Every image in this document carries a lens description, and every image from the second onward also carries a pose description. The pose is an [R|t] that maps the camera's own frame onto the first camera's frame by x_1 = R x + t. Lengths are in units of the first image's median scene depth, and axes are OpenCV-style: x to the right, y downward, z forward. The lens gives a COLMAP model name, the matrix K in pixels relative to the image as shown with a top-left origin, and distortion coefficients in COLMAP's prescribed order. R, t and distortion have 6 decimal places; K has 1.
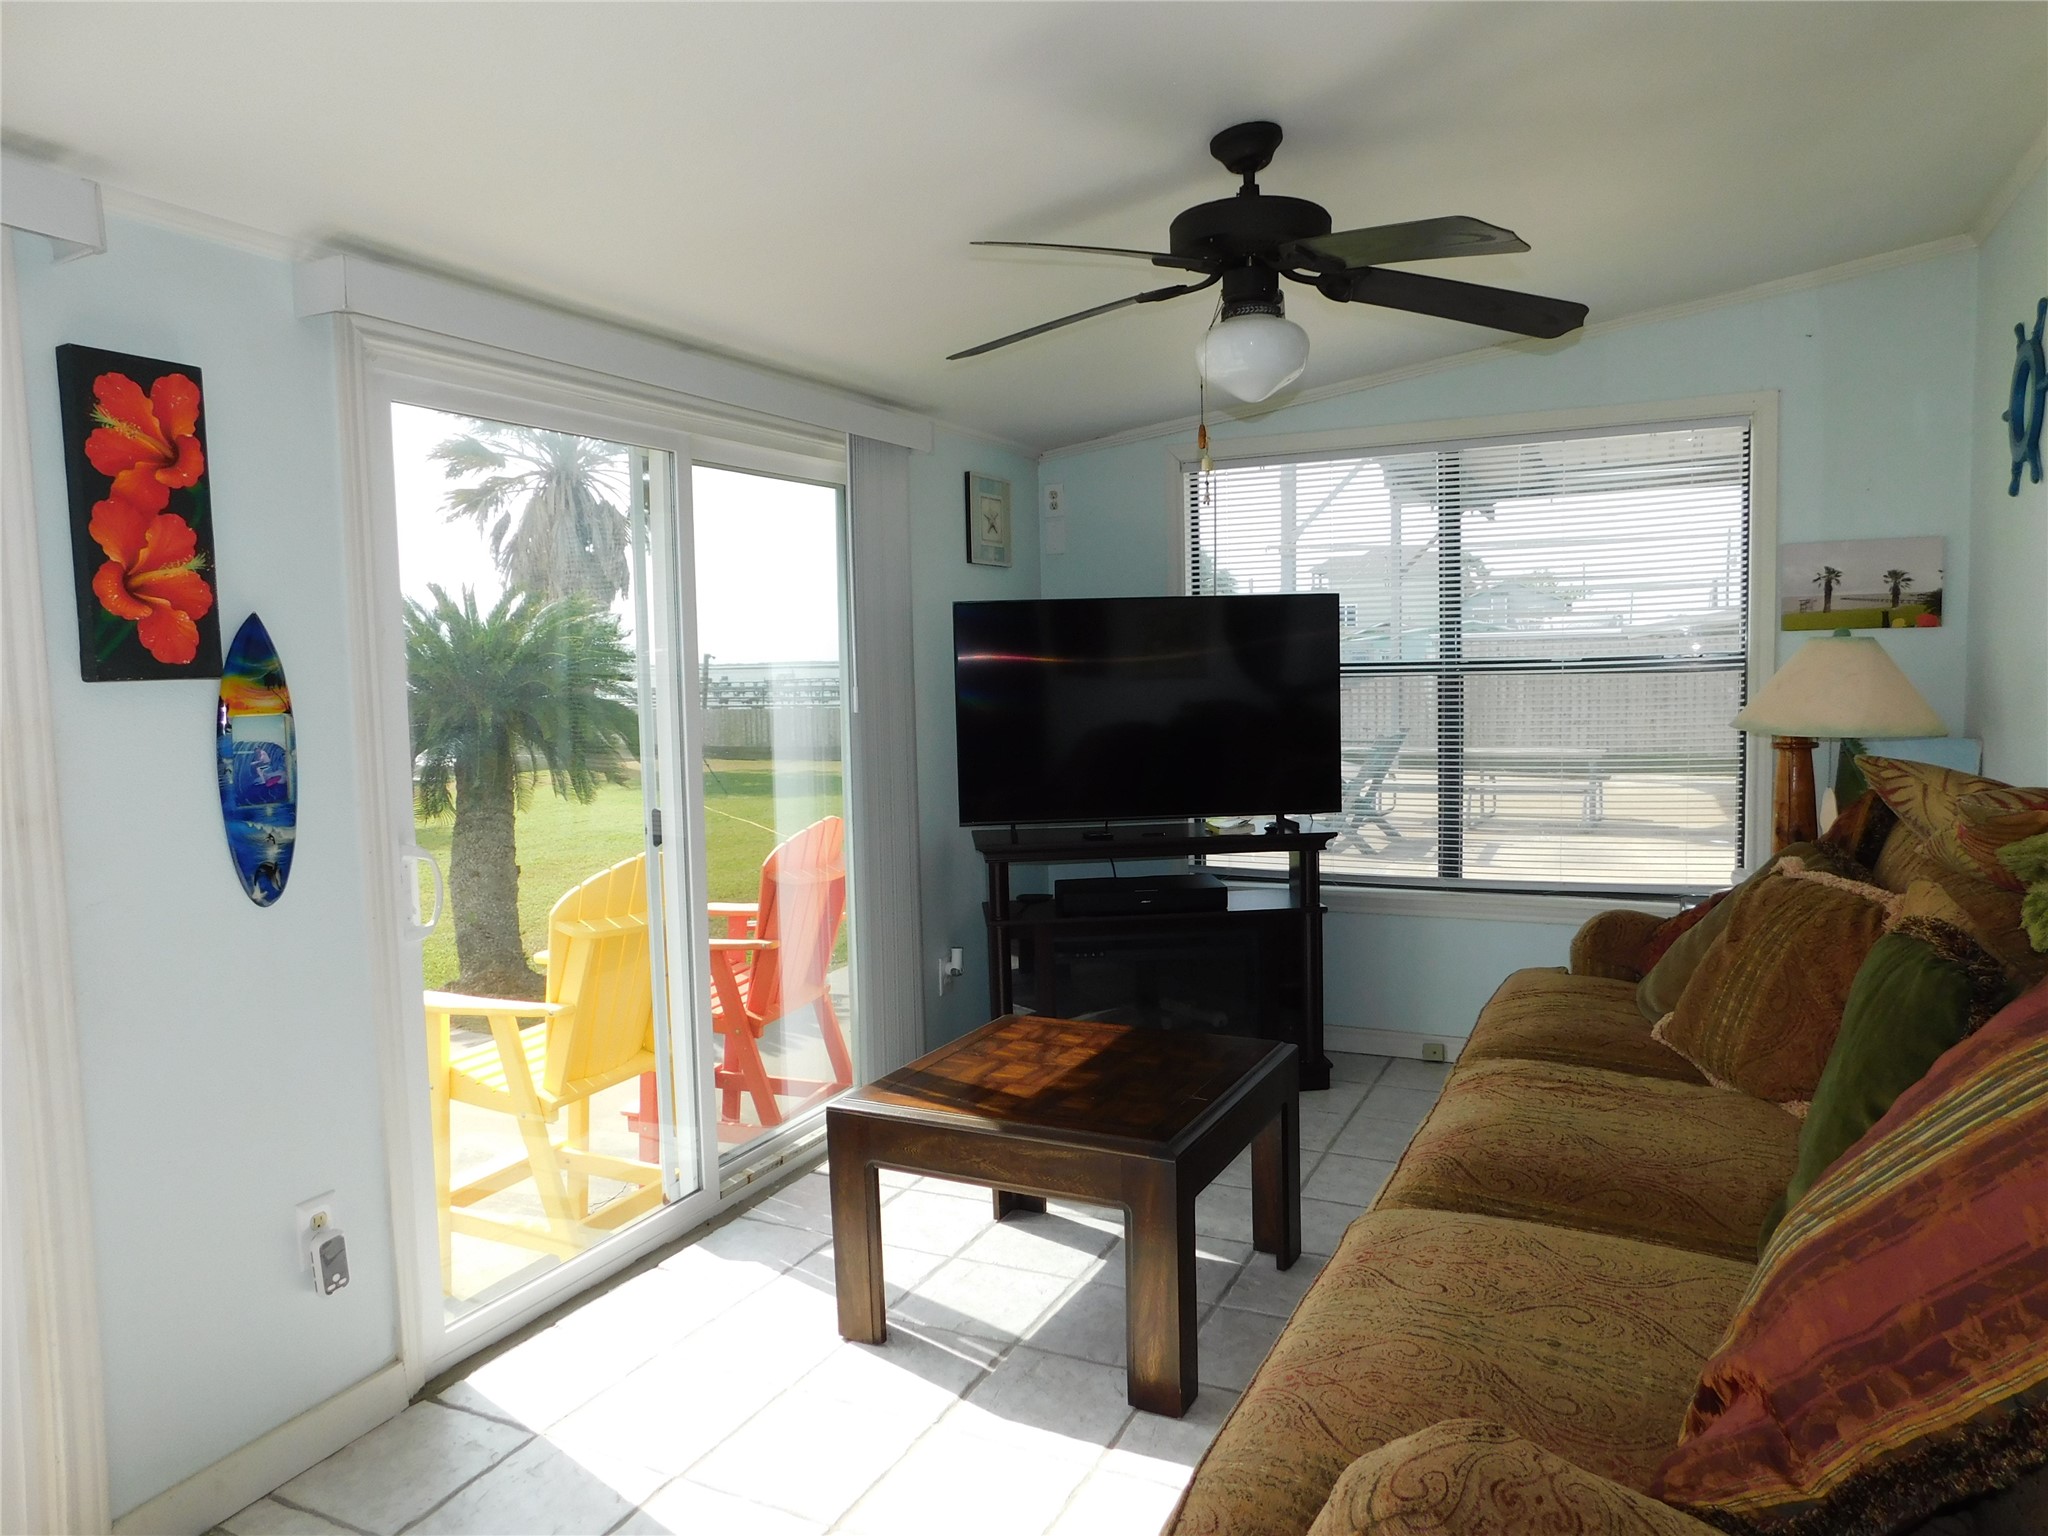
lens RADIAL K [[1380.5, 0, 1024.0], [0, 1380.5, 768.0], [0, 0, 1]] dist [-0.068667, 0.058579]
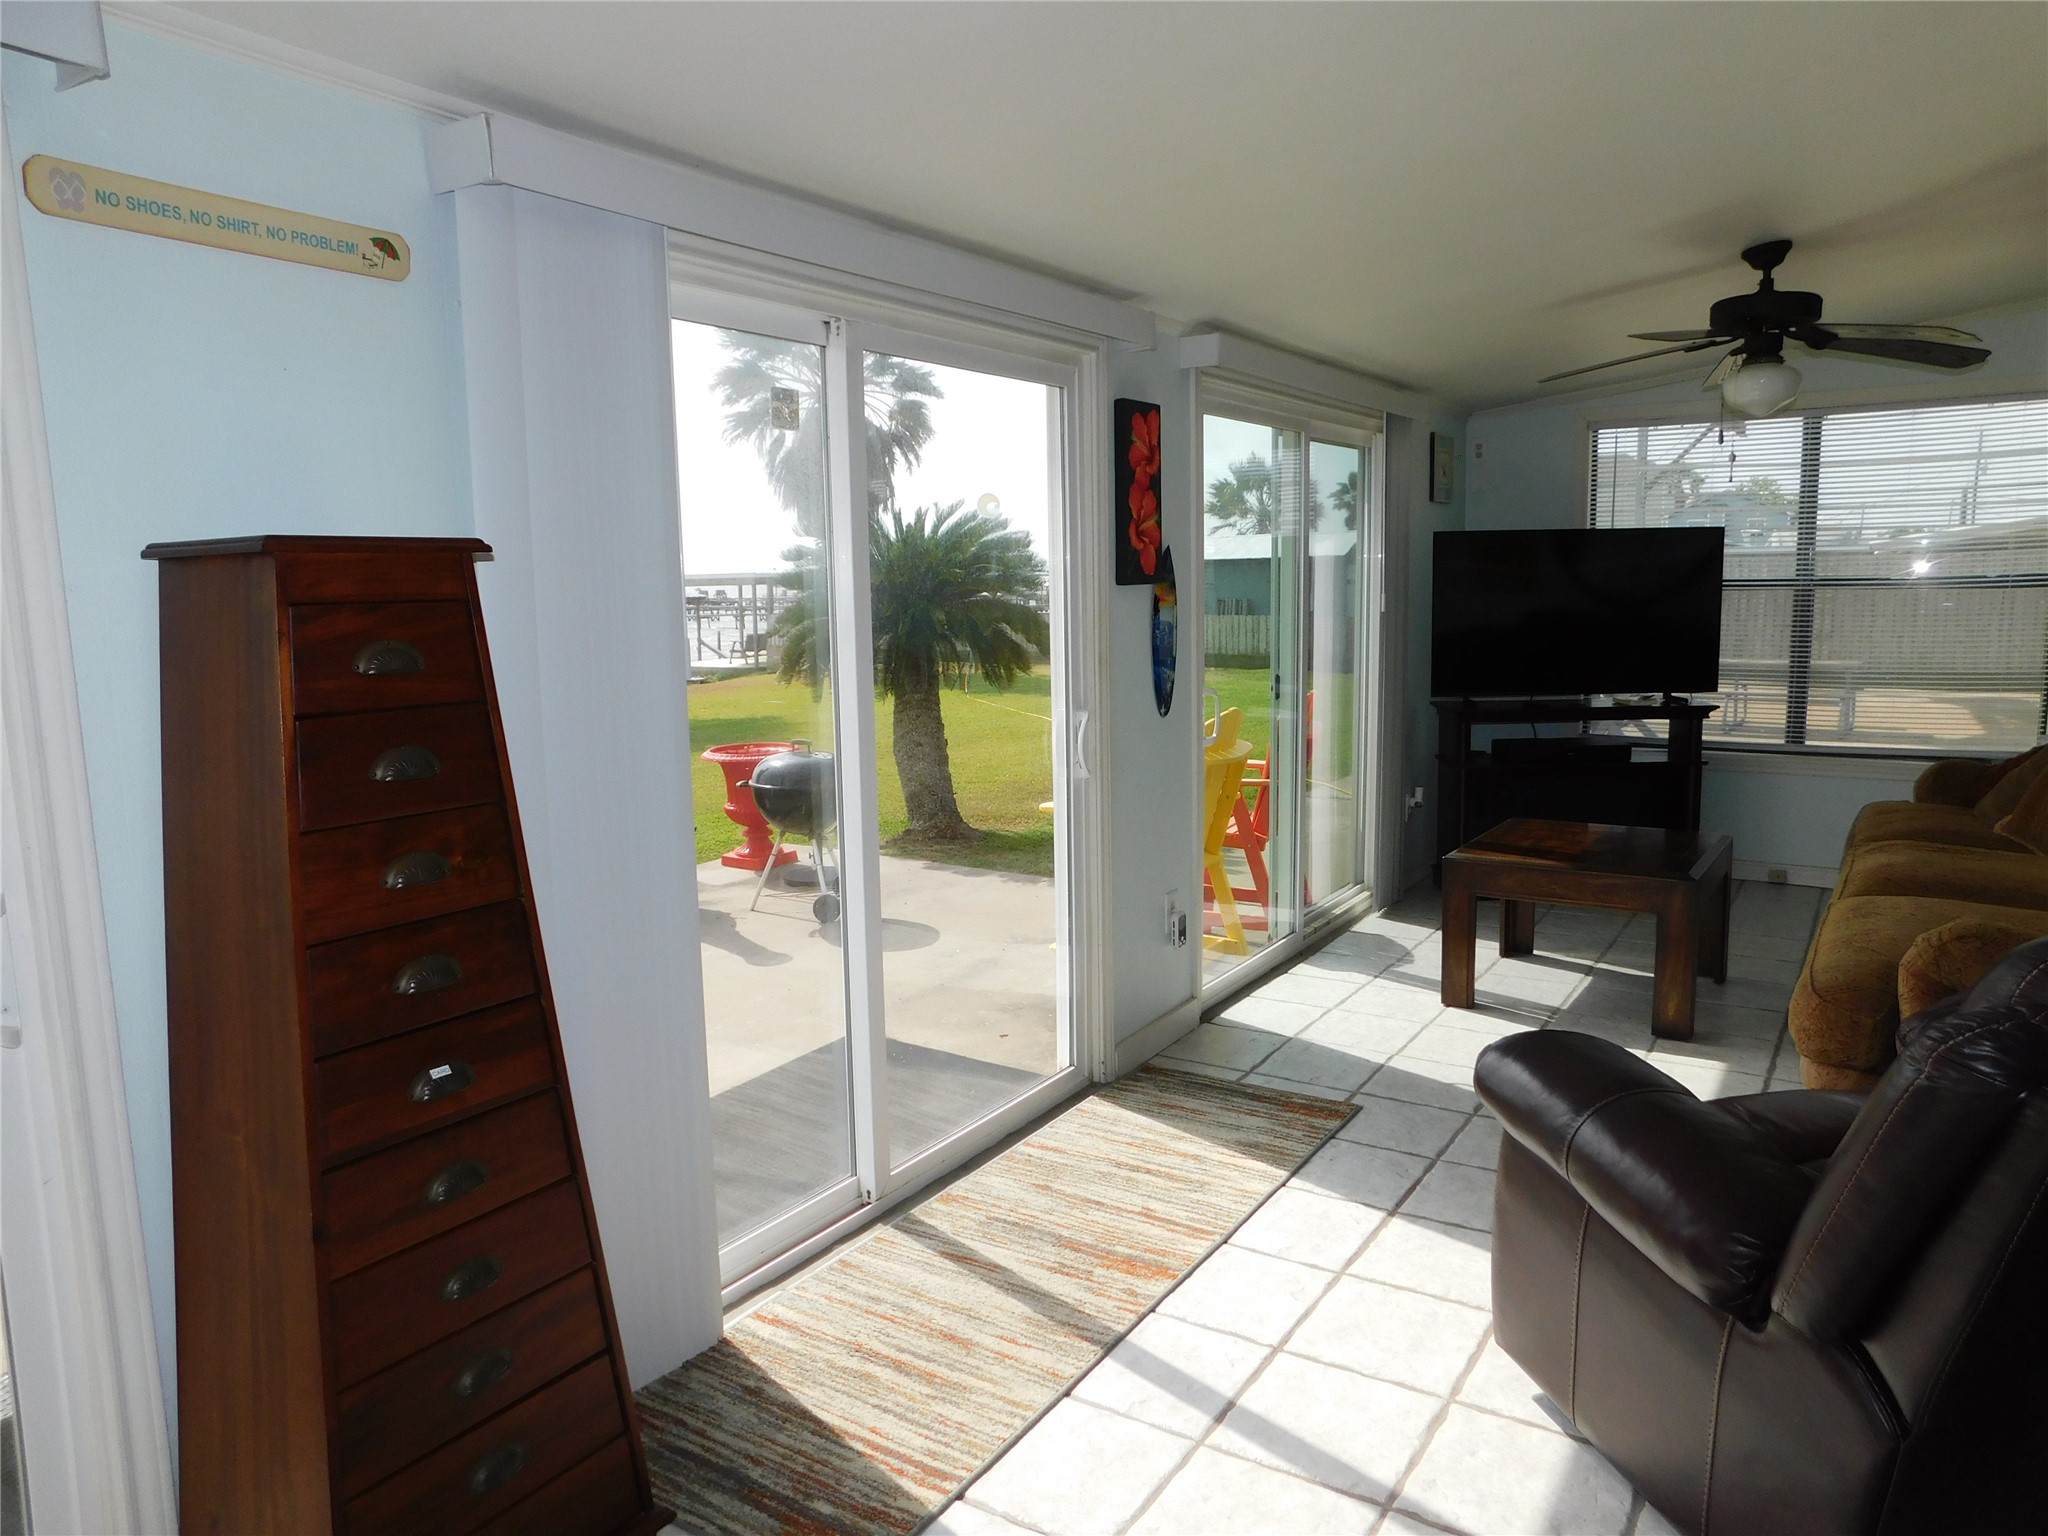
lens RADIAL K [[1380.5, 0, 1024.0], [0, 1380.5, 768.0], [0, 0, 1]] dist [-0.068667, 0.058579]
pose [[0.991928, 0.021634, -0.124943, -0.275799], [-0.013455, 0.997733, 0.065937, 0.028518], [0.126087, -0.063723, 0.989970, -0.404151]]
